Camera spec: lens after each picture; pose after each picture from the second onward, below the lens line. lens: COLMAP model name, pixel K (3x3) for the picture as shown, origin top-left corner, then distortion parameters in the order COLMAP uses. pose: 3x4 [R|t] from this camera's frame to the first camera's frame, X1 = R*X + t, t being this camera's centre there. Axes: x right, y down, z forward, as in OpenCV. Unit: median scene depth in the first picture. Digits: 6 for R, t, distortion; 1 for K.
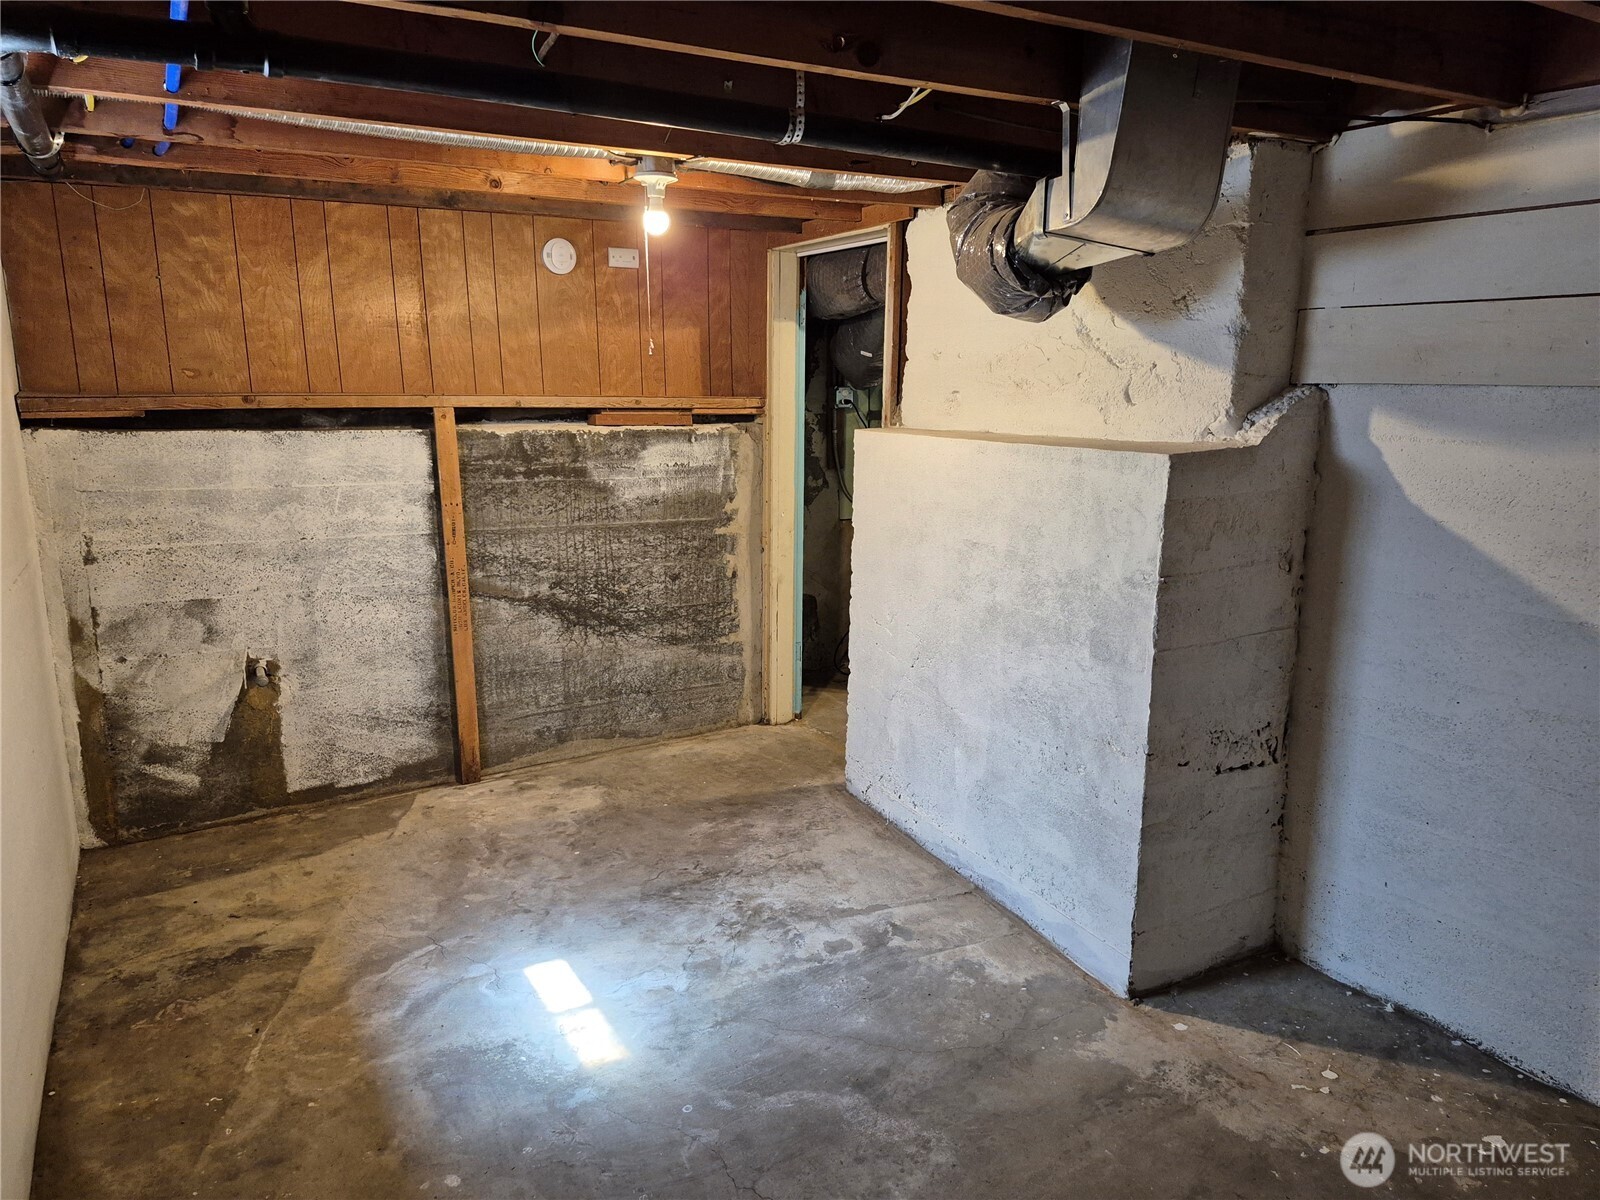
lens RADIAL K [[1100.9, 0, 800.8], [0, 1100.9, 602.5], [0, 0, 1]] dist [0.053962, -0.053590]
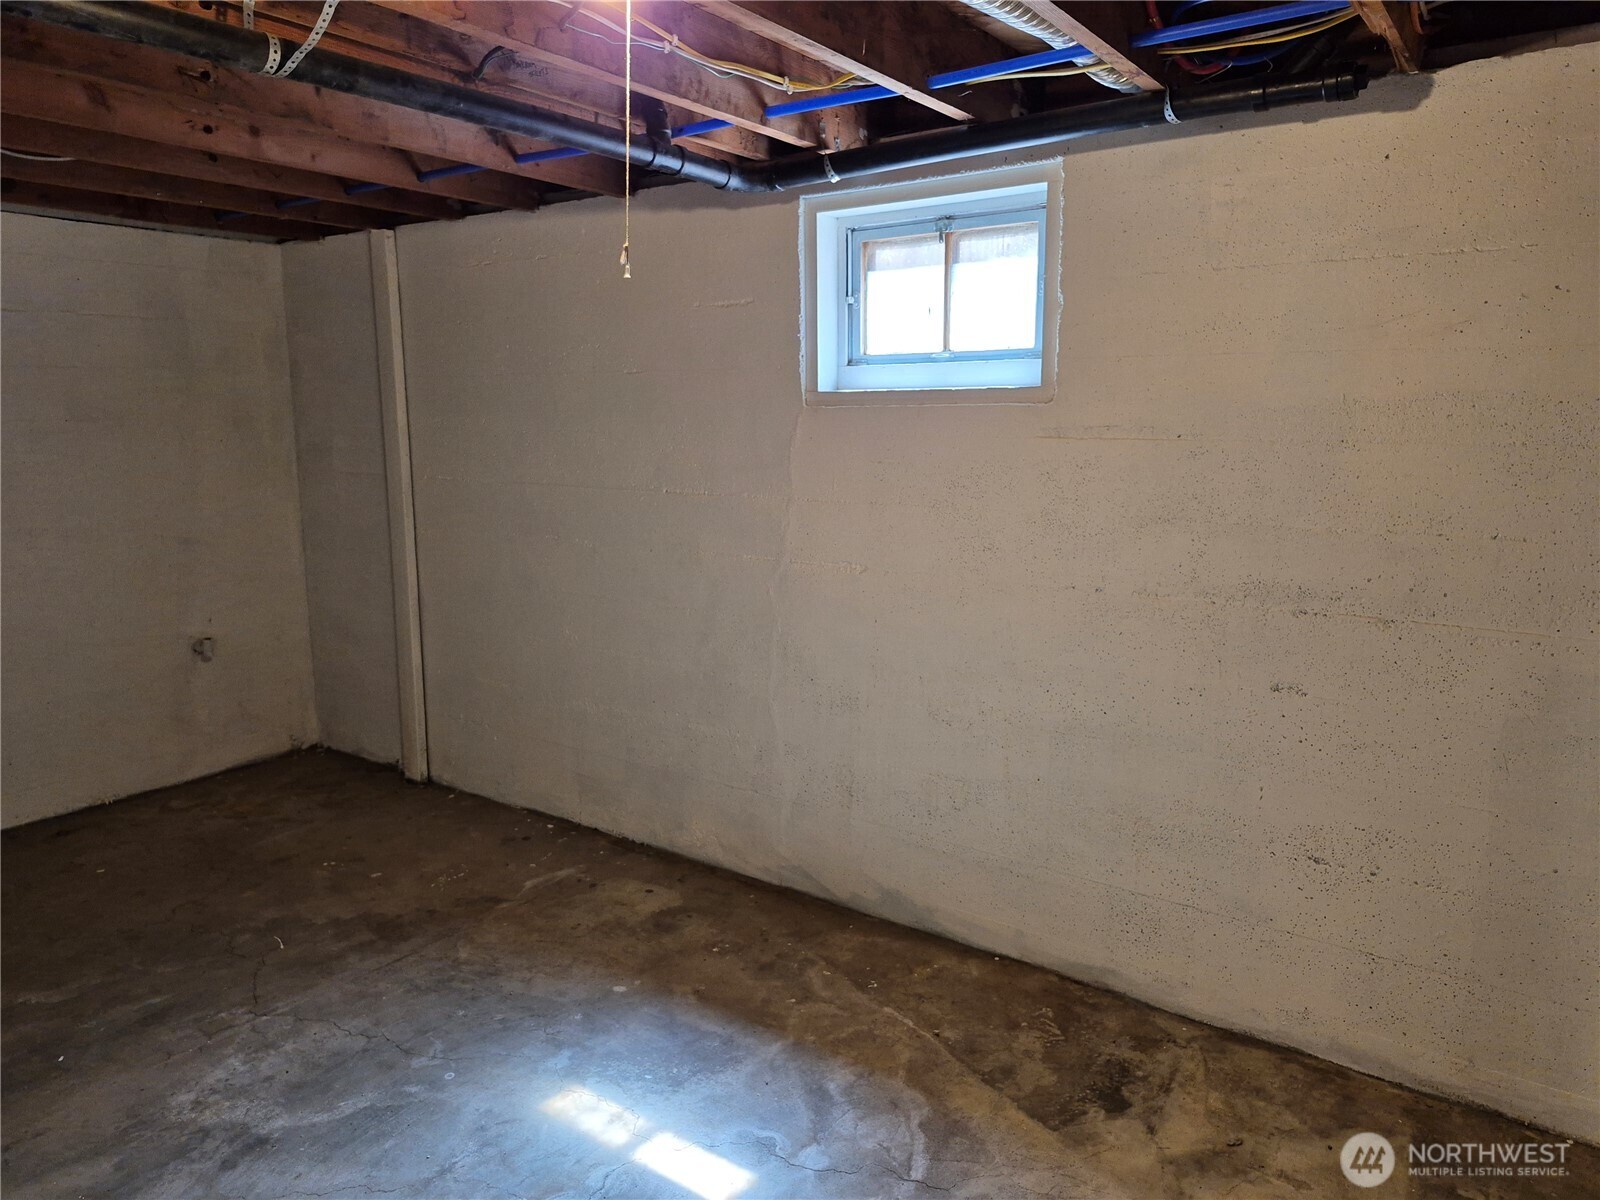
lens RADIAL K [[1100.9, 0, 797.3], [0, 1100.9, 600.5], [0, 0, 1]] dist [0.053962, -0.053590]
pose [[-0.910726, 0.072103, -0.406669, -0.007518], [-0.081813, 0.933637, 0.348754, -0.317564], [0.404827, 0.350890, -0.844388, 1.722518]]
